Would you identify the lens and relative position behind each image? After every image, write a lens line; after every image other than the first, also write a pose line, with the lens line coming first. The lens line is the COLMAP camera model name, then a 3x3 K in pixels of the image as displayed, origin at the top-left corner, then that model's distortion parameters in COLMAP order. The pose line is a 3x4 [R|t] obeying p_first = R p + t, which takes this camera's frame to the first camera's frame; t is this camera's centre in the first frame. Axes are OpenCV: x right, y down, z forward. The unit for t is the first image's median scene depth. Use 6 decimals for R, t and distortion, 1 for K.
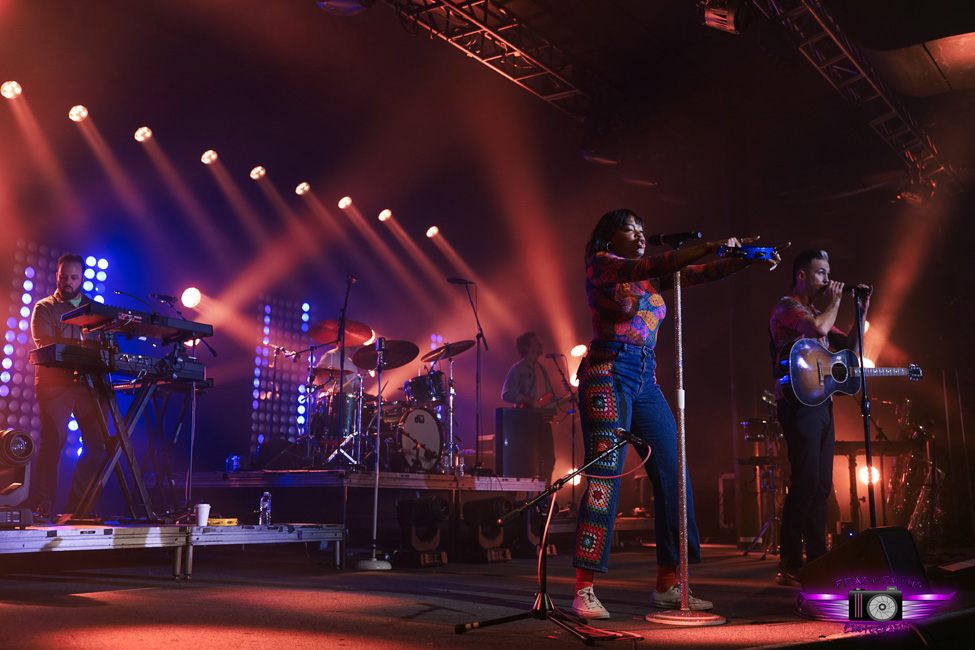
lens RADIAL K [[983.6, 0, 491.3], [0, 983.6, 324.0], [0, 0, 1]] dist [0.045091, 0.000000]
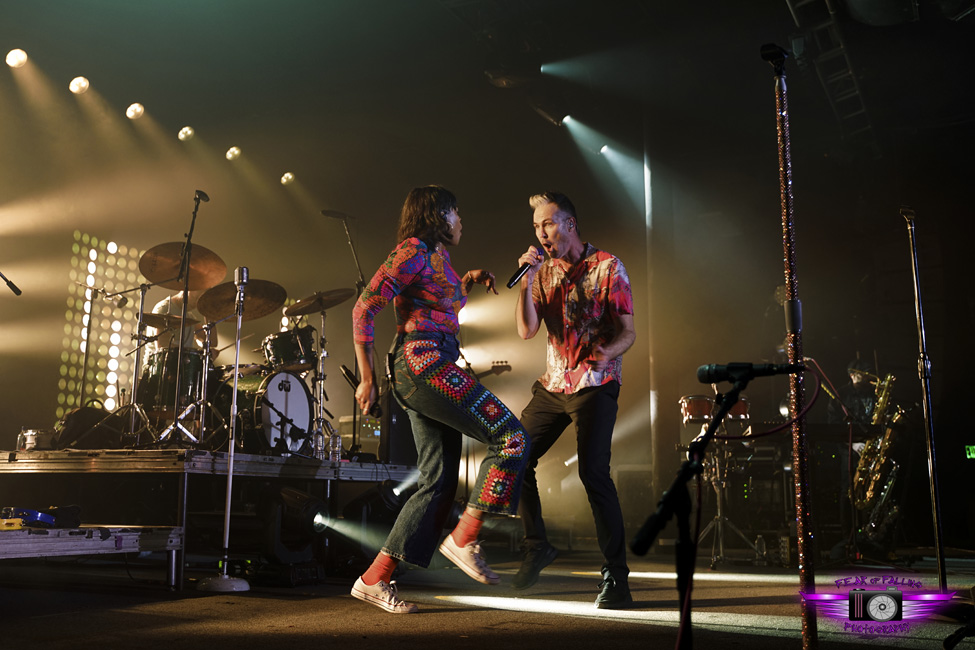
lens RADIAL K [[1000.2, 0, 451.2], [0, 1000.2, 284.6], [0, 0, 1]] dist [0.008557, 0.000000]
pose [[0.991549, 0.032639, 0.125559, -0.048740], [-0.028875, 0.999081, -0.031678, 0.042164], [-0.126477, 0.027785, 0.991580, 0.232284]]
